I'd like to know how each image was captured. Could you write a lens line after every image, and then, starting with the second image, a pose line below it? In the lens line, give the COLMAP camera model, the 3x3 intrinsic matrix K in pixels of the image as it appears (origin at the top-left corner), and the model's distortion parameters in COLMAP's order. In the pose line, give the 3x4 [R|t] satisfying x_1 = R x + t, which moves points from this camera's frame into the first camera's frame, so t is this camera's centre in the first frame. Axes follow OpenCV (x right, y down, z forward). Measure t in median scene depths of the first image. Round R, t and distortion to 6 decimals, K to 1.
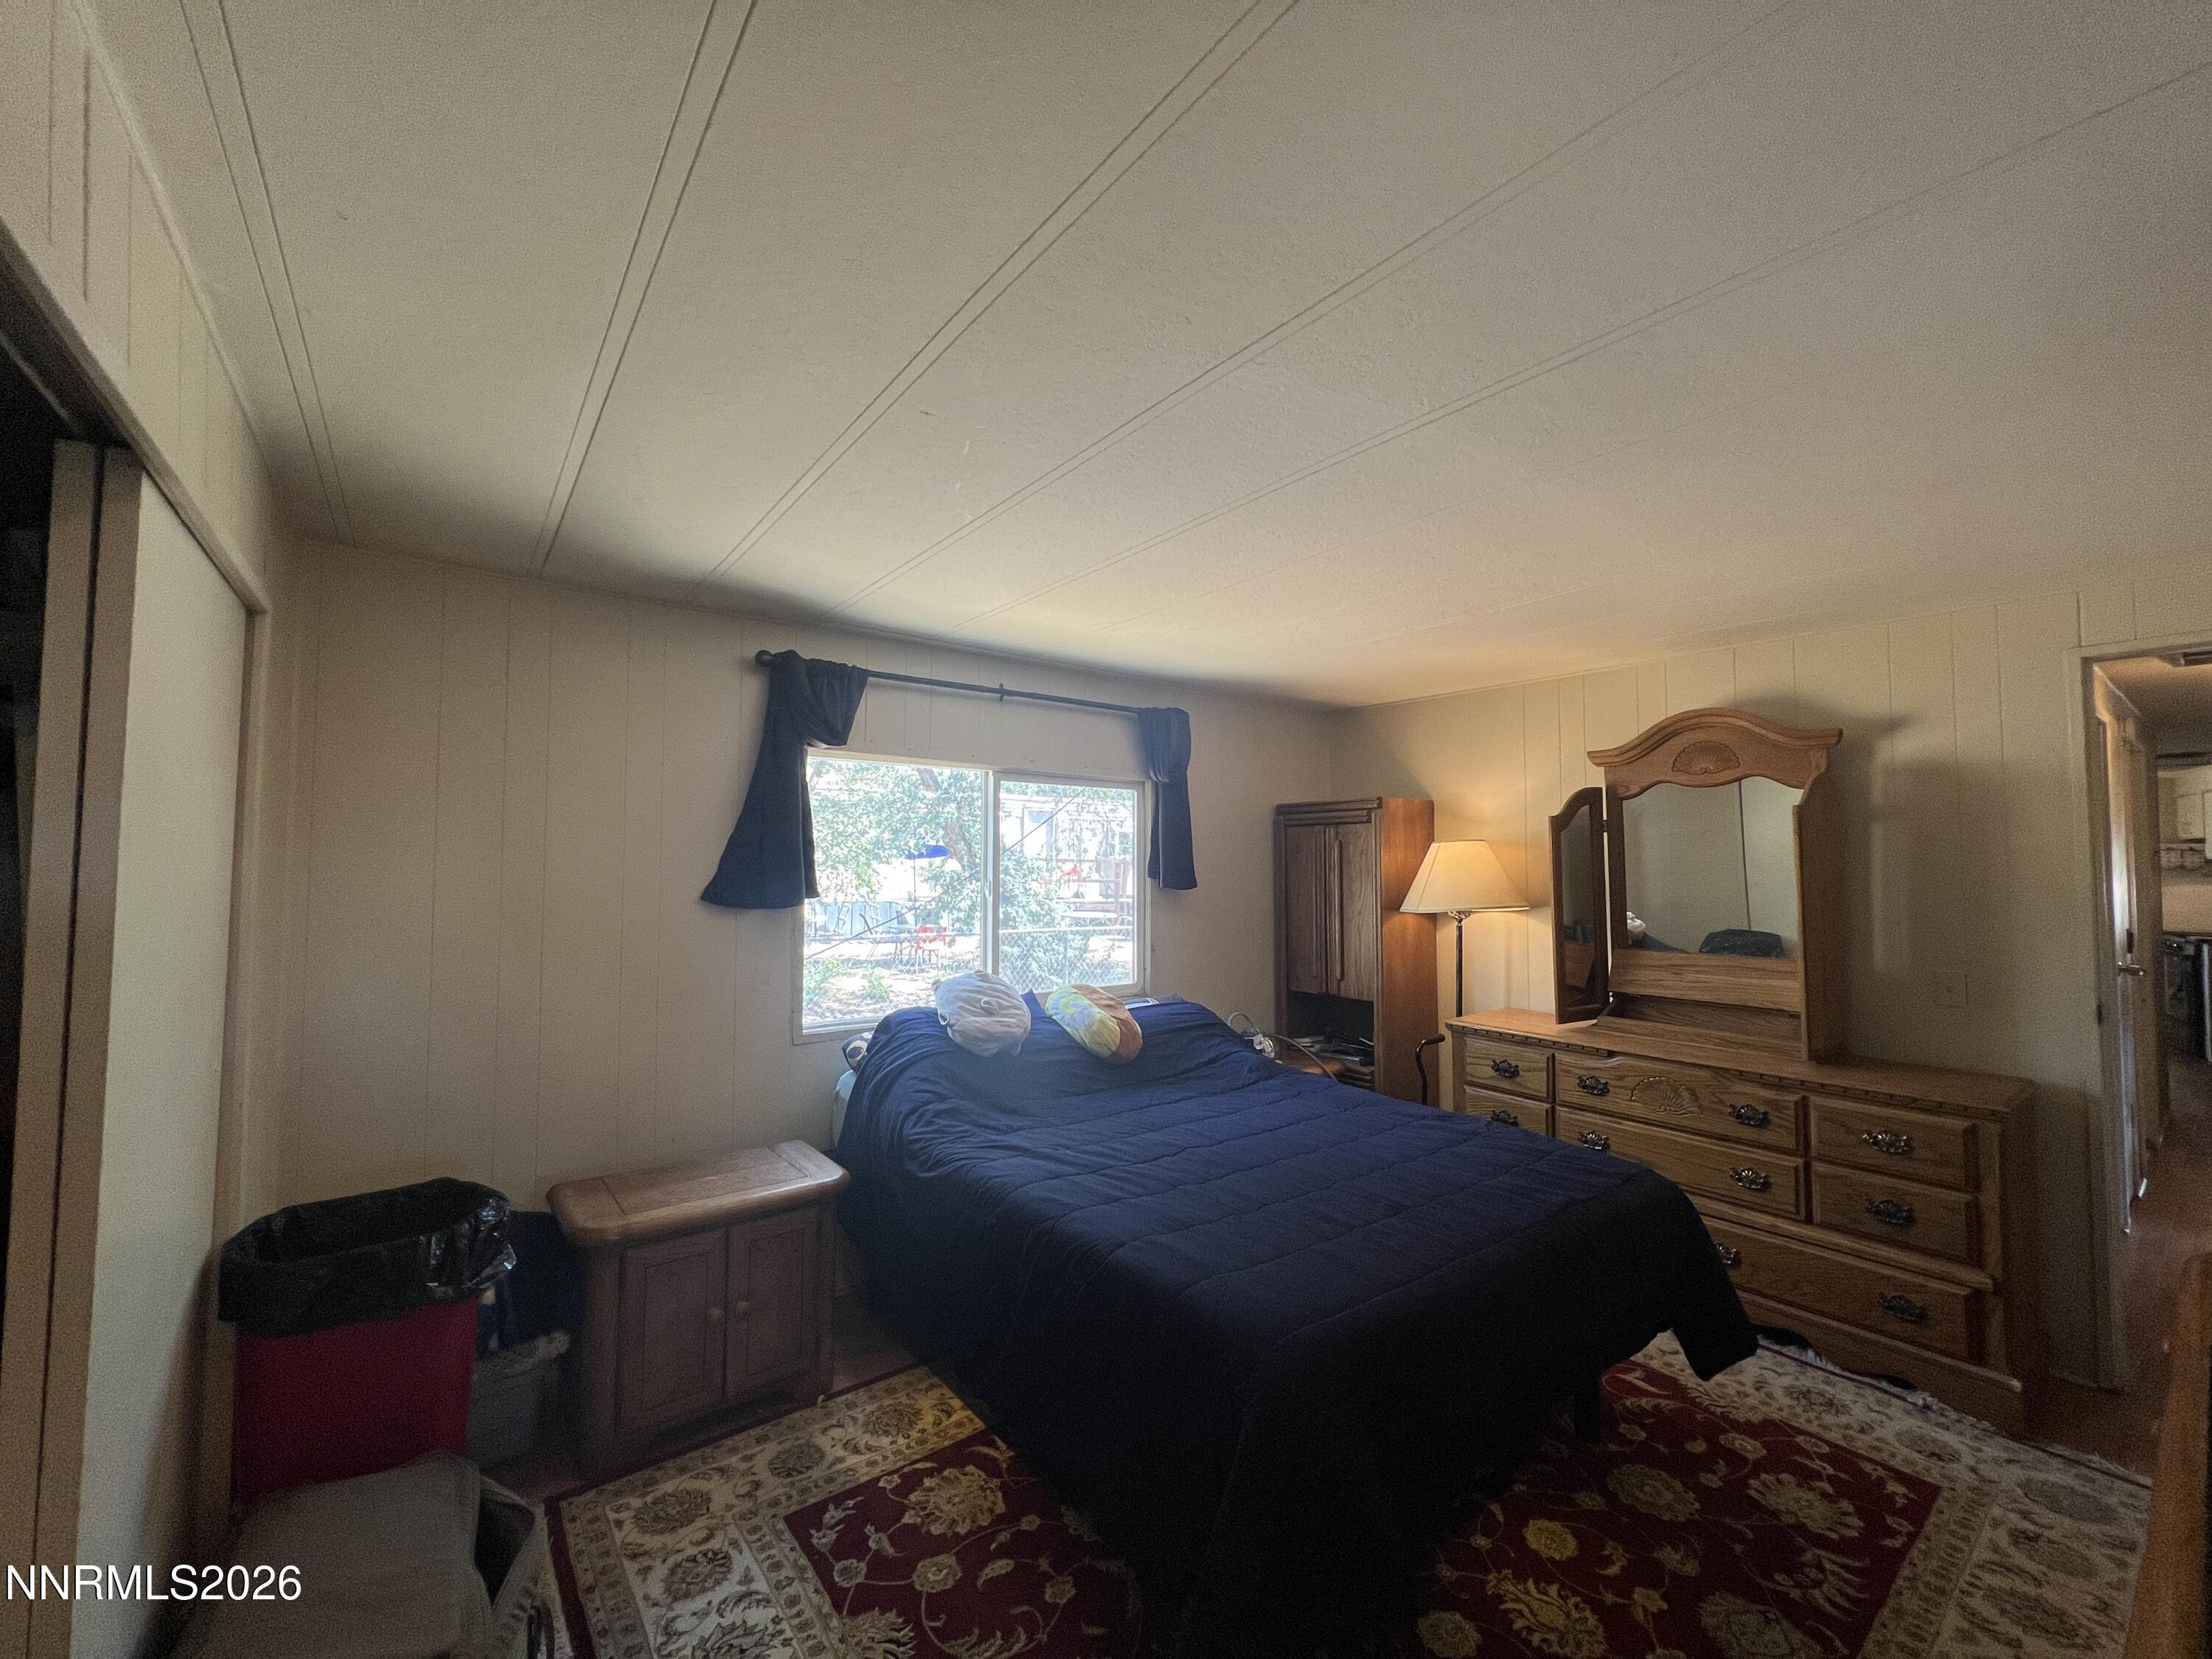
lens RADIAL K [[883.1, 0, 1106.0], [0, 883.1, 829.5], [0, 0, 1]] dist [-0.000168, -0.000079]
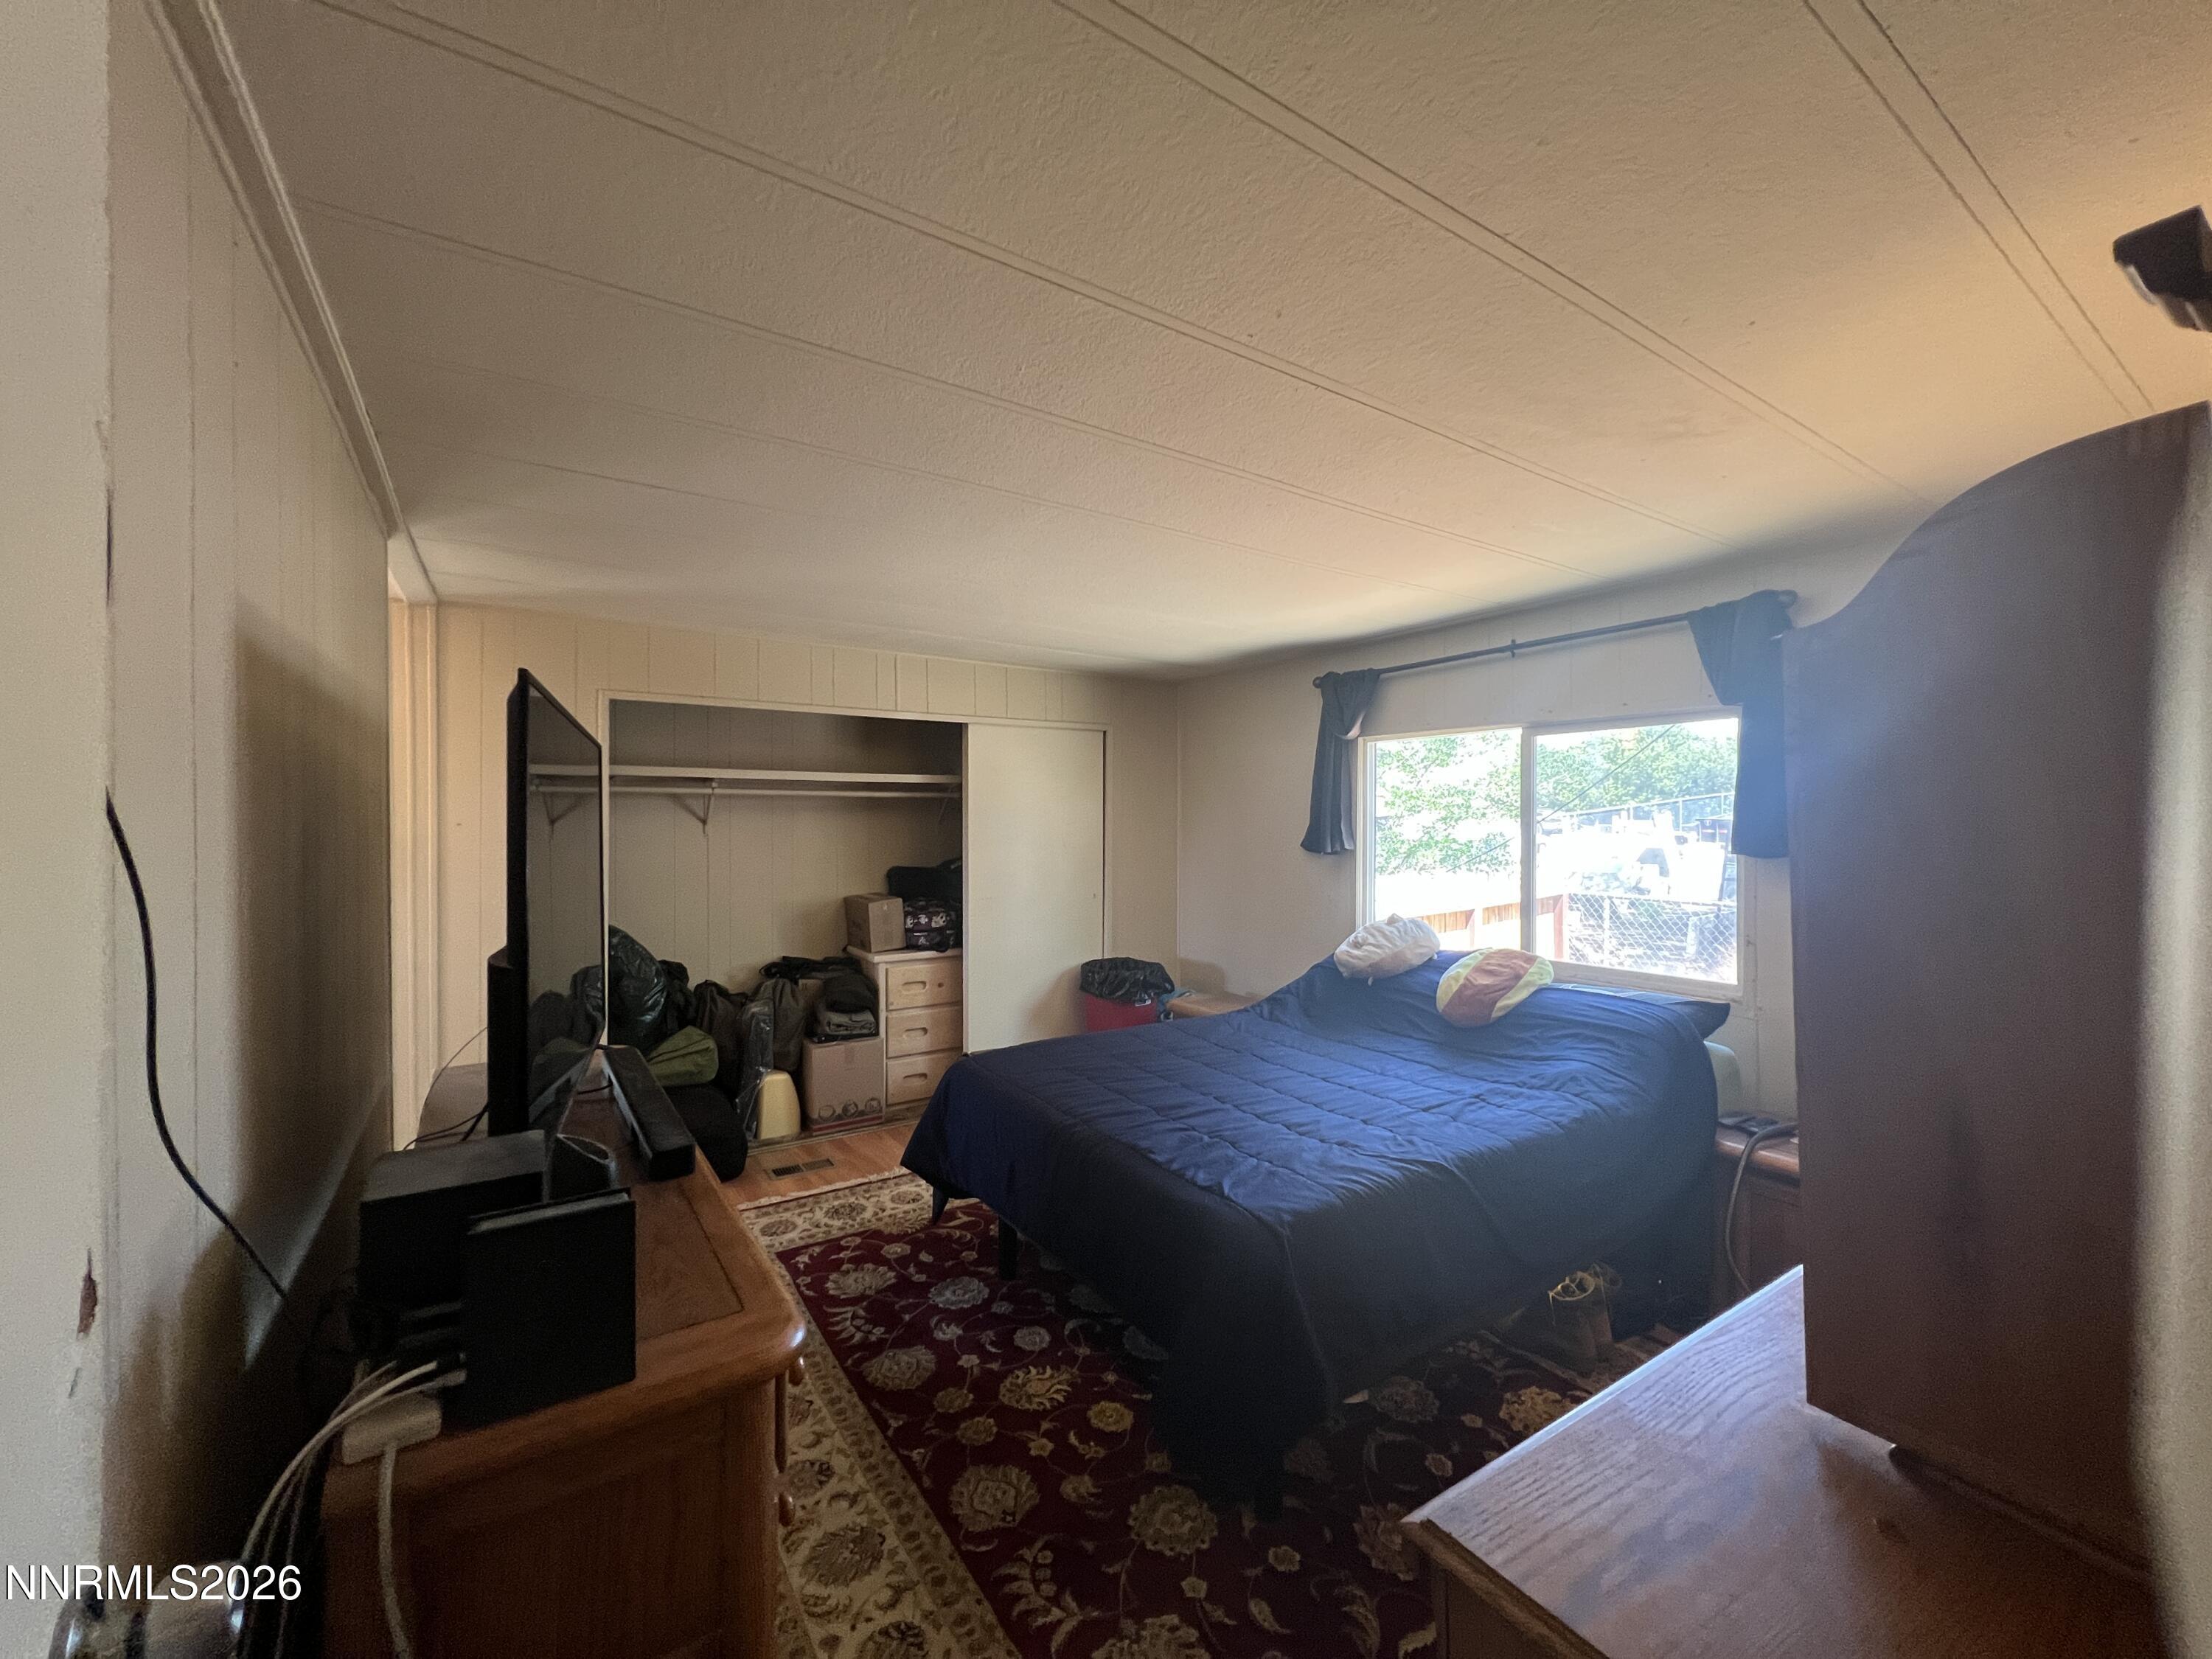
lens RADIAL K [[893.6, 0, 1106.0], [0, 893.6, 829.5], [0, 0, 1]] dist [0.000207, 0.000034]
pose [[-0.062906, 0.002669, -0.998016, 1.649167], [0.038157, 0.999272, 0.000268, 0.053981], [0.997290, -0.038064, -0.062962, 1.099377]]
